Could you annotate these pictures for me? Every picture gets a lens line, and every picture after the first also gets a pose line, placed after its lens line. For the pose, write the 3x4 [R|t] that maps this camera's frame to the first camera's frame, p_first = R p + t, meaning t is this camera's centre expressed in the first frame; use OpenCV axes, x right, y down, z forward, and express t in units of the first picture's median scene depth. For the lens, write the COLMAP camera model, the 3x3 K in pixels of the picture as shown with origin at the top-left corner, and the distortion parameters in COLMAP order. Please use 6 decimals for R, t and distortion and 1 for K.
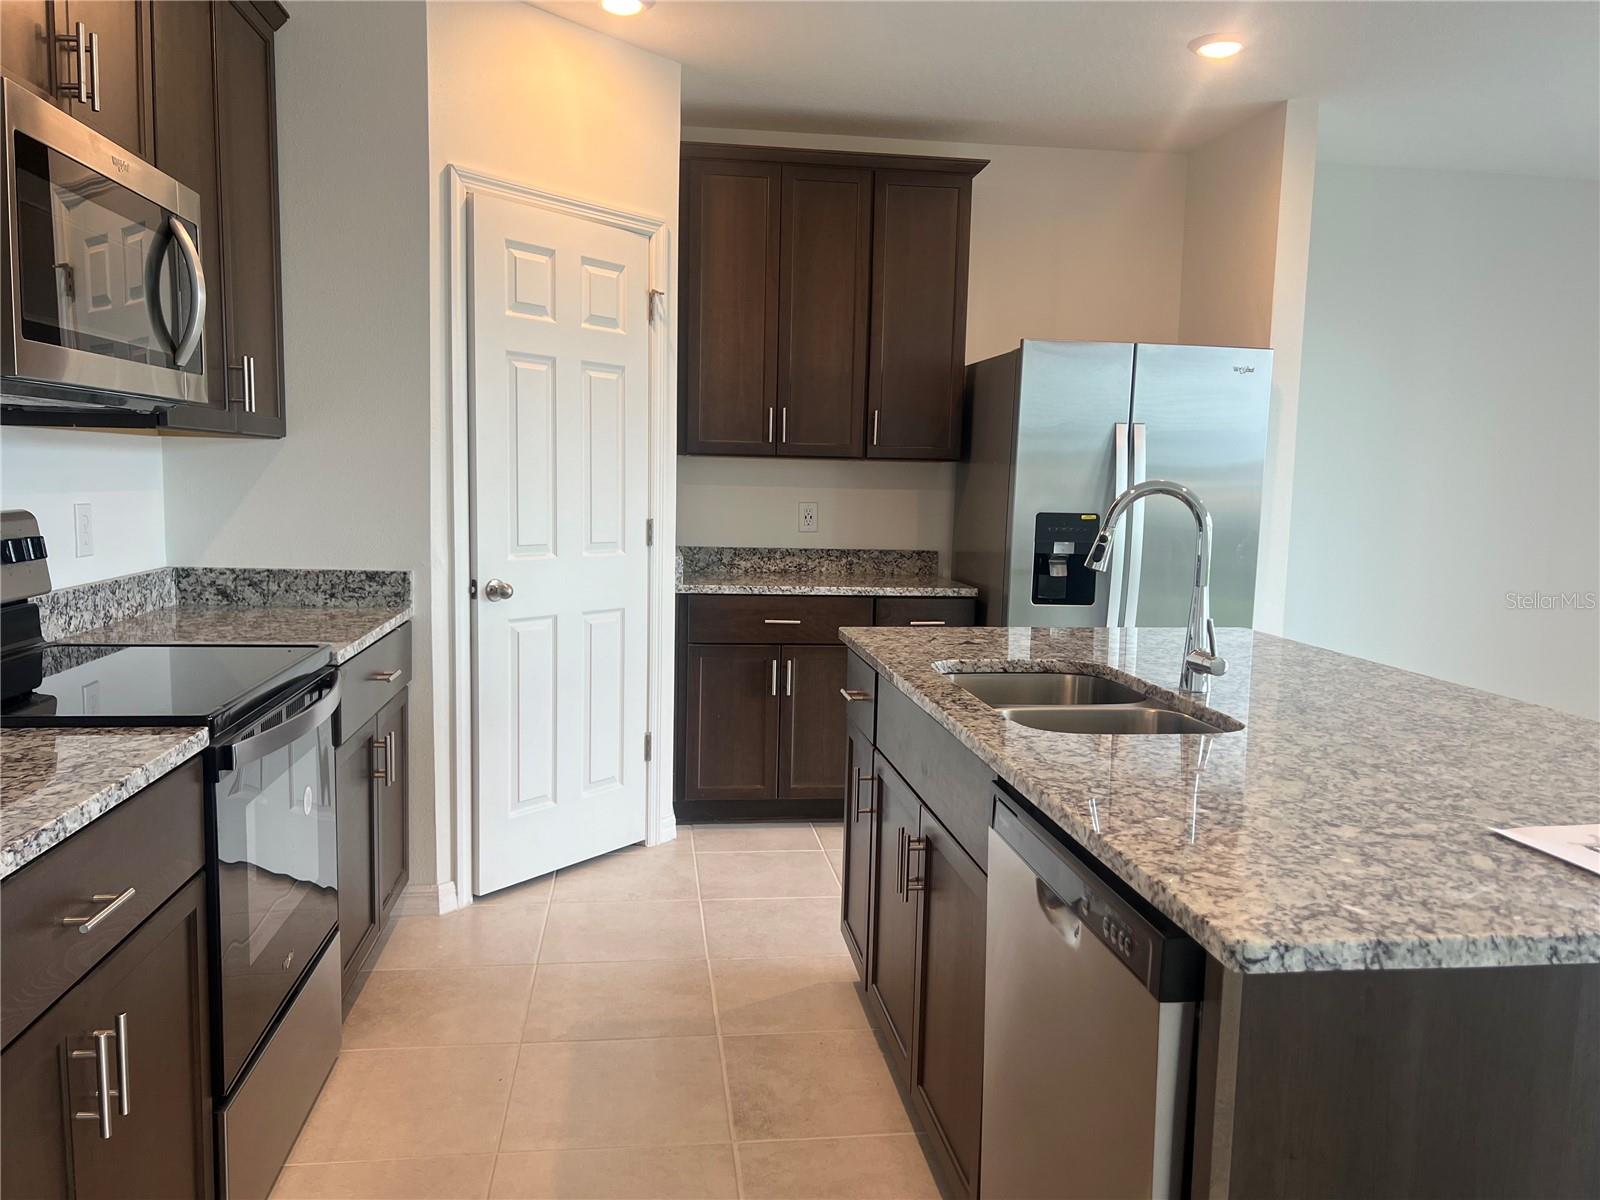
lens RADIAL K [[1187.6, 0, 799.6], [0, 1187.6, 615.9], [0, 0, 1]] dist [0.133265, -0.367389]
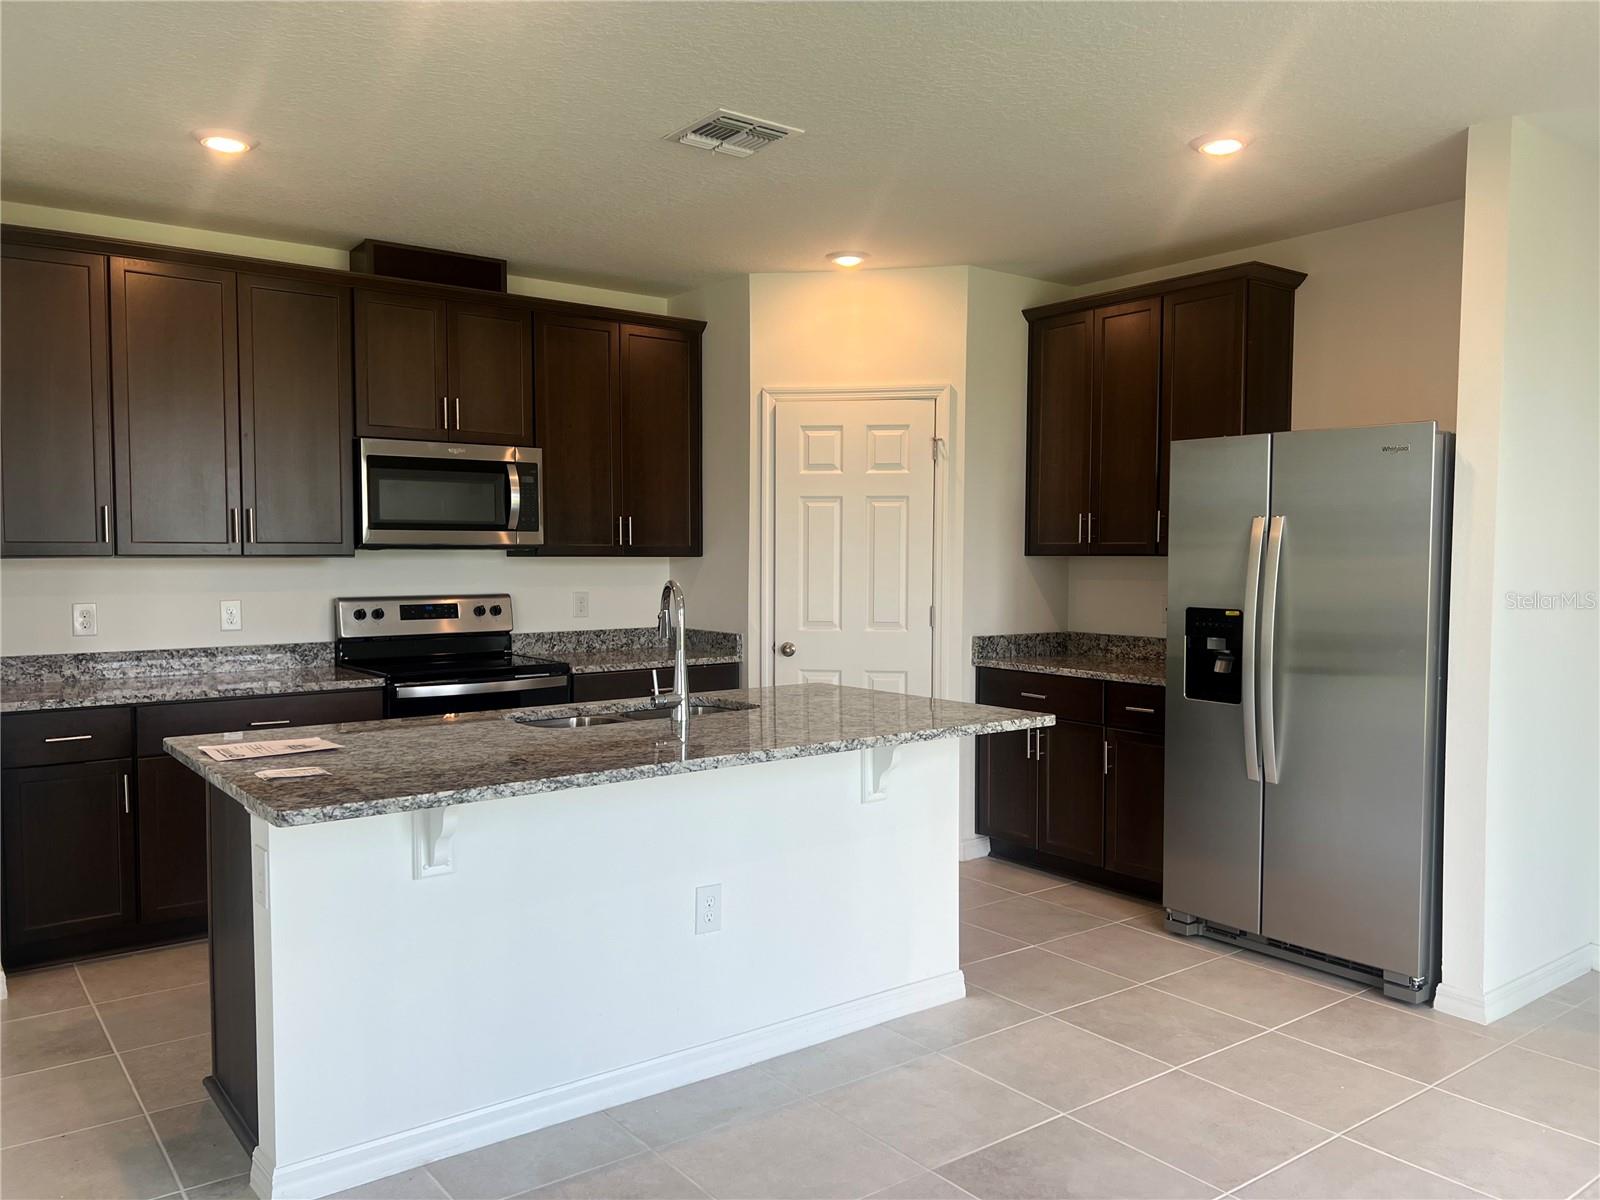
lens RADIAL K [[1197.8, 0, 795.0], [0, 1197.8, 614.4], [0, 0, 1]] dist [0.094366, -0.144235]
pose [[0.494003, 0.023452, -0.869144, 1.060694], [-0.091272, 0.995512, -0.025016, -0.027787], [0.864656, 0.091686, 0.493926, 0.232228]]
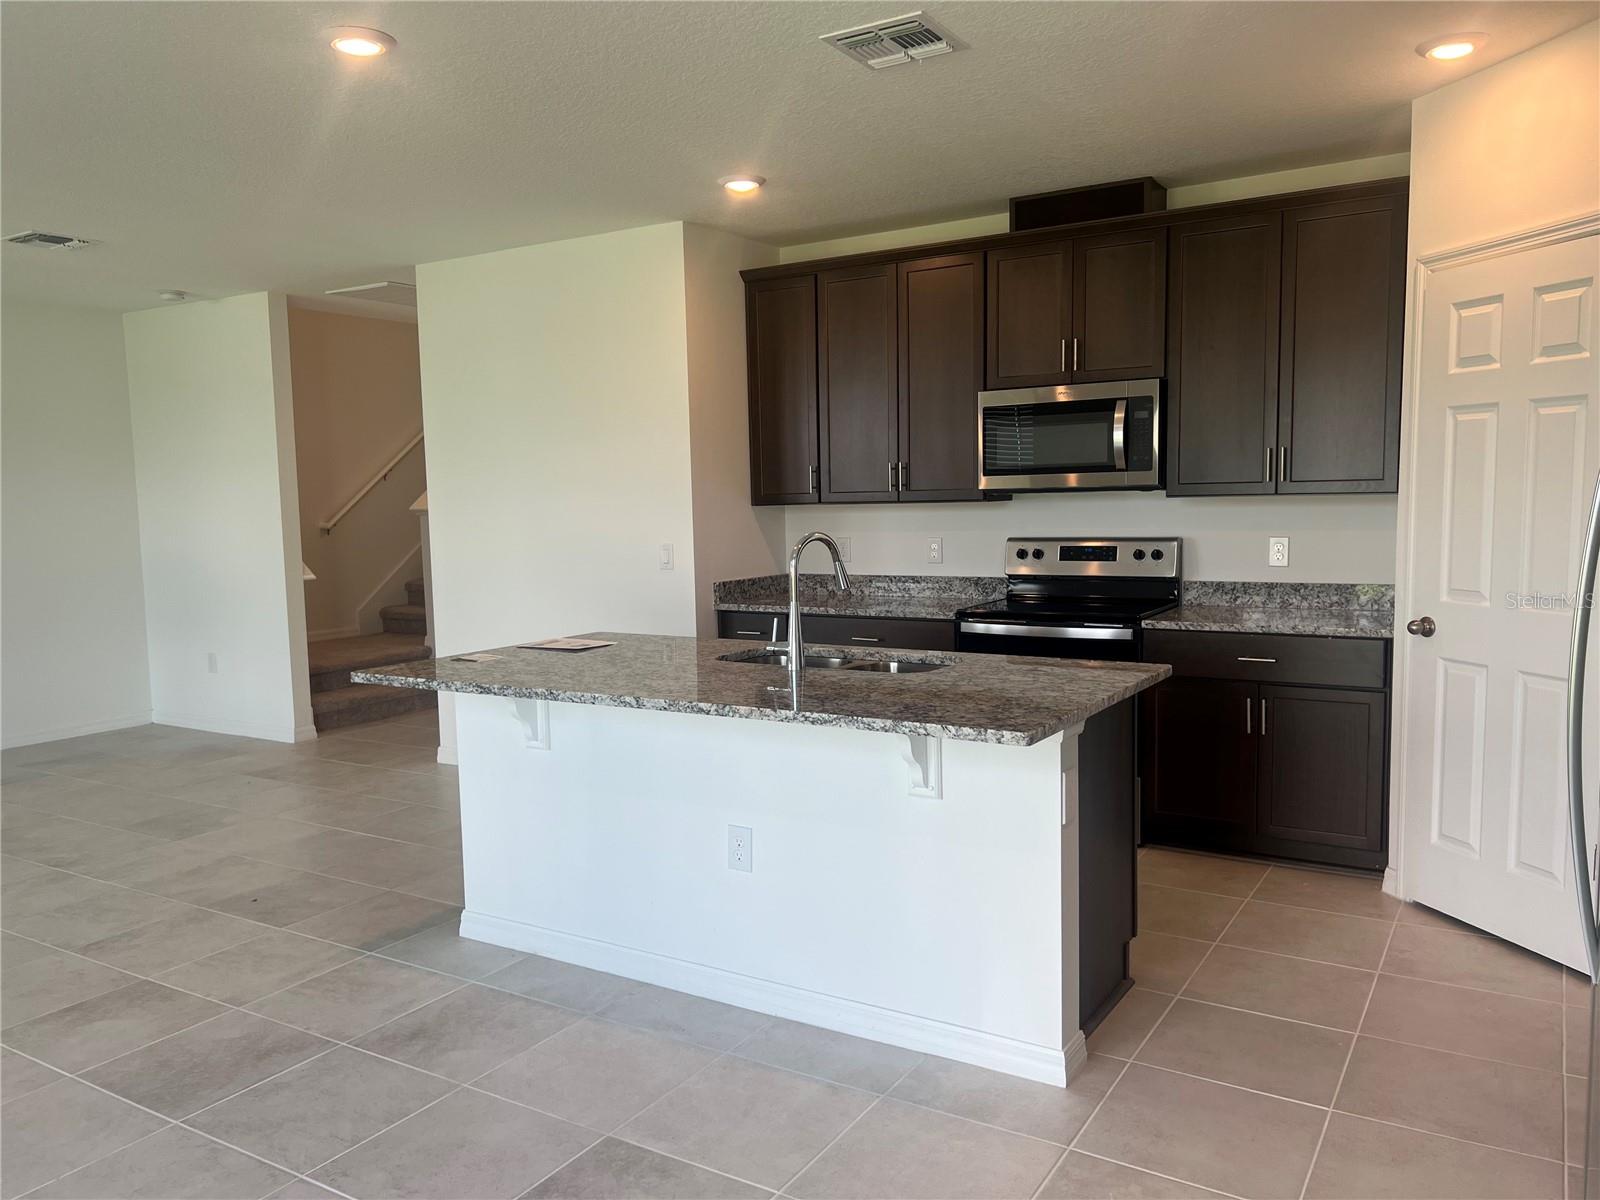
lens RADIAL K [[1197.8, 0, 795.0], [0, 1197.8, 614.4], [0, 0, 1]] dist [0.094366, -0.144235]
pose [[-0.631199, 0.069227, -0.772526, 0.937798], [-0.084581, 0.983926, 0.157278, -0.153378], [0.770996, 0.164615, -0.615197, 1.199208]]
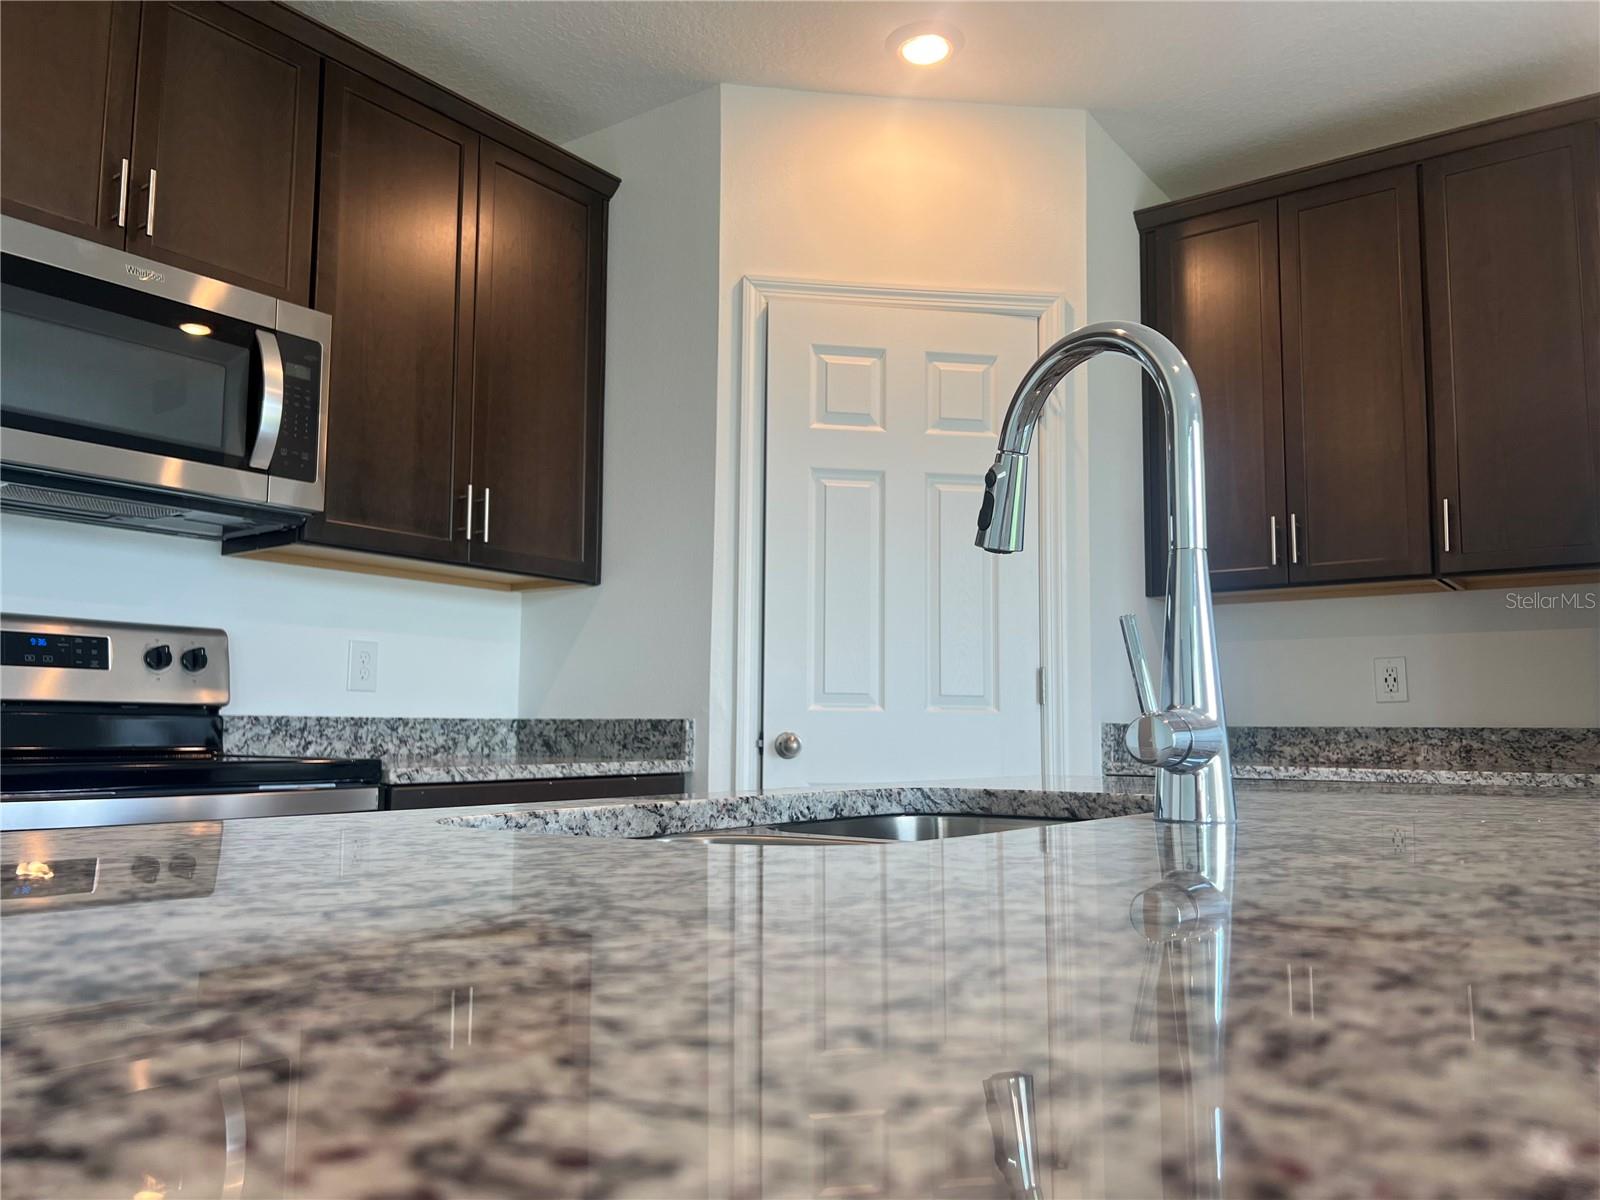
lens RADIAL K [[1197.8, 0, 795.0], [0, 1197.8, 614.4], [0, 0, 1]] dist [0.094366, -0.144235]
pose [[0.722191, -0.086486, -0.686265, 0.317567], [-0.070901, 0.977670, -0.197823, 0.052186], [0.688050, 0.191523, 0.699933, 0.391739]]
